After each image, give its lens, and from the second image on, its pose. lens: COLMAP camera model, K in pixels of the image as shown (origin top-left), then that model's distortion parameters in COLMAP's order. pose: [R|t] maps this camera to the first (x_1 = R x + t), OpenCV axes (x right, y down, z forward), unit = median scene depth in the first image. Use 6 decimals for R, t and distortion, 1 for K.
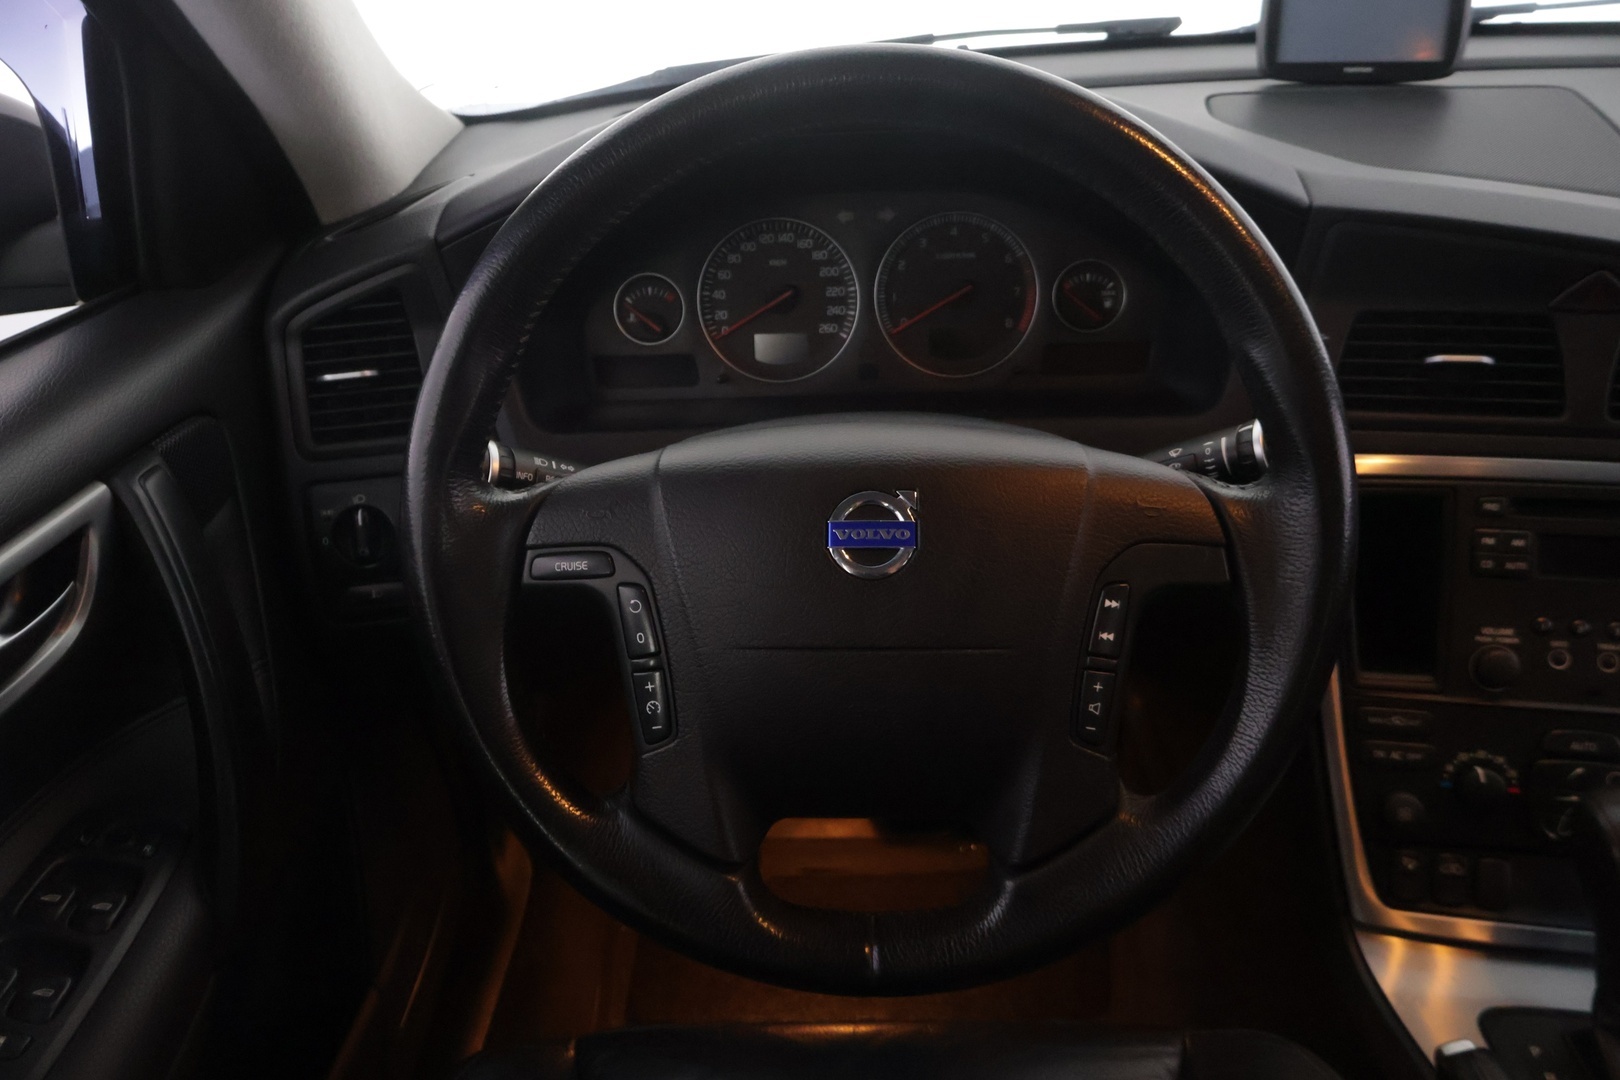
lens RADIAL K [[1344.1, 0, 808.8], [0, 1344.1, 541.0], [0, 0, 1]] dist [-0.016599, 0.017581]
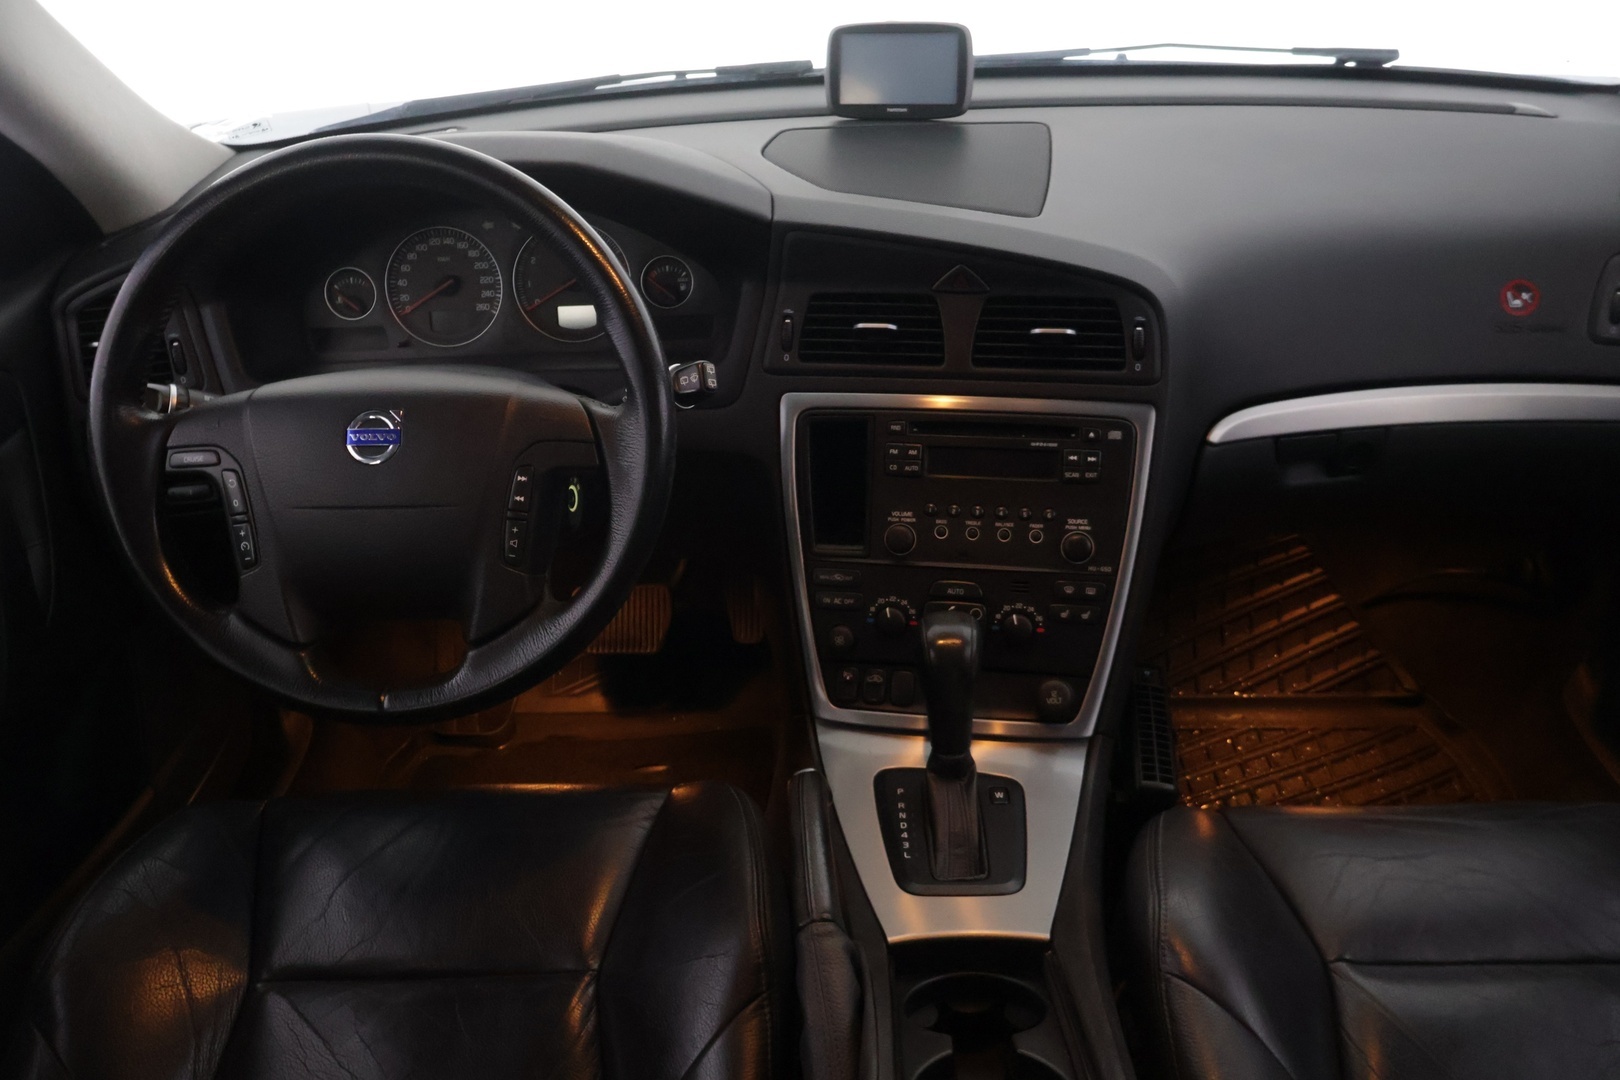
lens RADIAL K [[1344.1, 0, 811.8], [0, 1344.1, 532.1], [0, 0, 1]] dist [-0.016599, 0.017581]
pose [[0.999812, -0.008755, 0.017301, 0.366927], [0.008489, 0.999846, 0.015352, 0.060040], [-0.017433, -0.015202, 0.999732, -0.425776]]
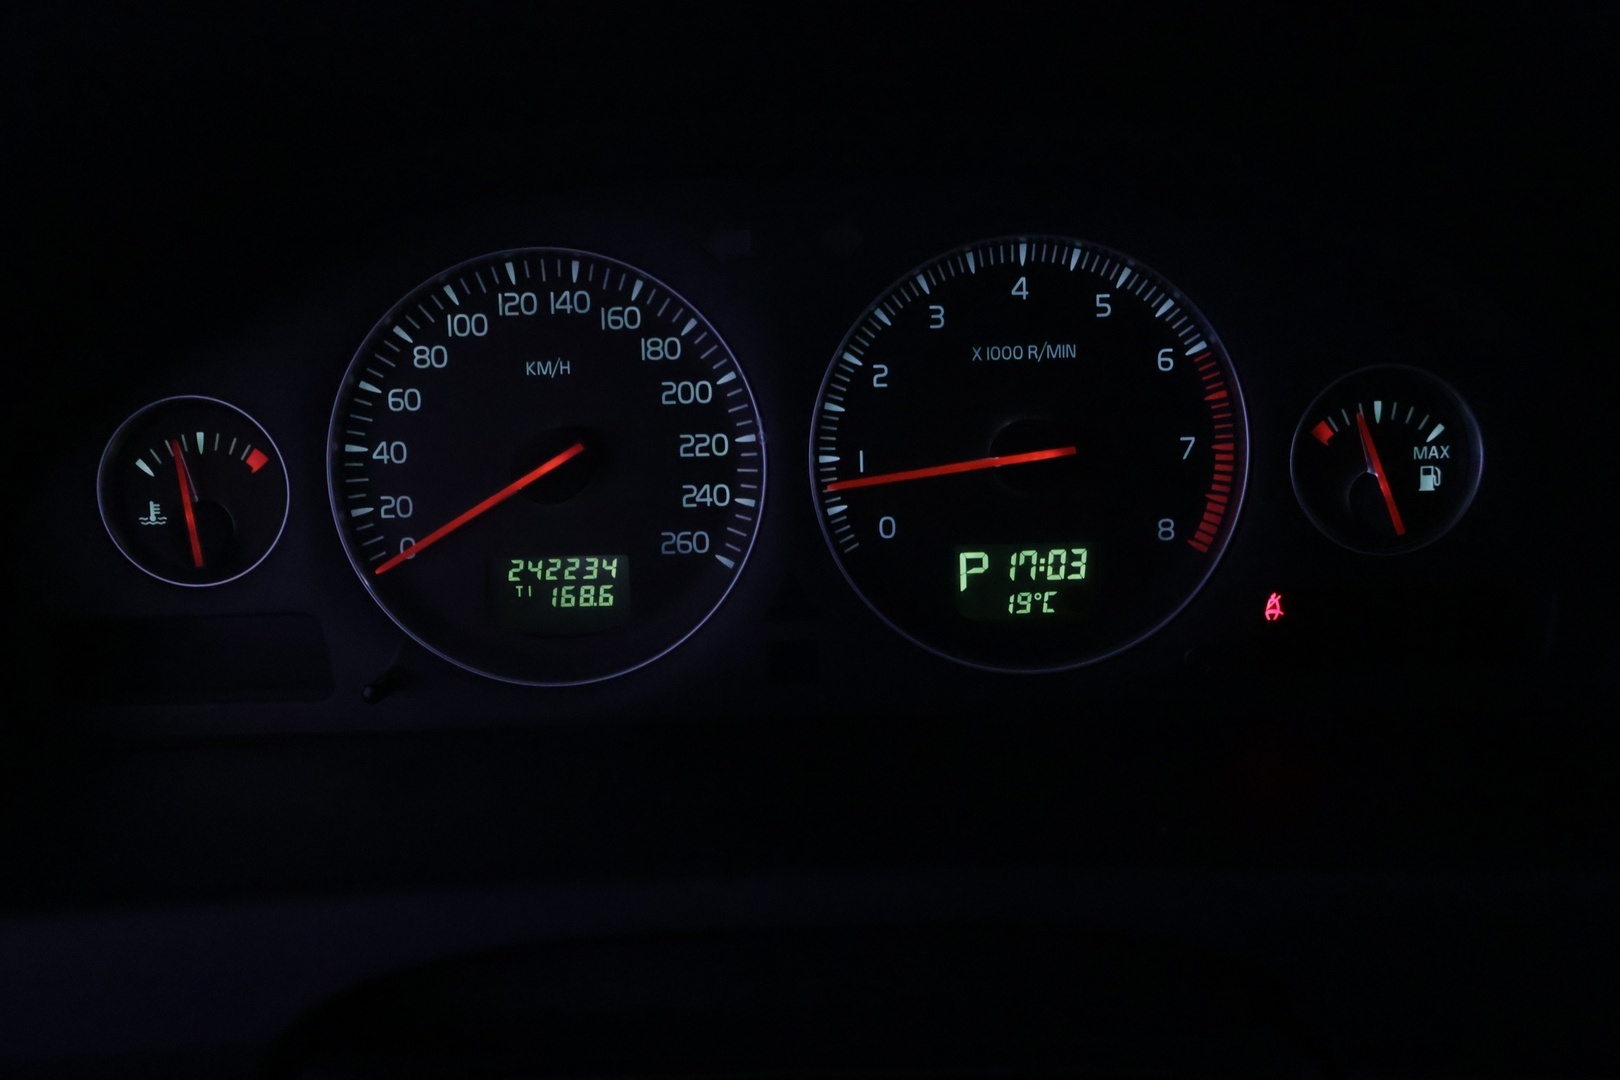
lens RADIAL K [[1344.1, 0, 807.3], [0, 1344.1, 545.8], [0, 0, 1]] dist [-0.016599, 0.017581]
pose [[0.998653, -0.000700, 0.051889, 0.032869], [0.005276, 0.996097, -0.088104, -0.141004], [-0.051625, 0.088259, 0.994759, 0.710888]]
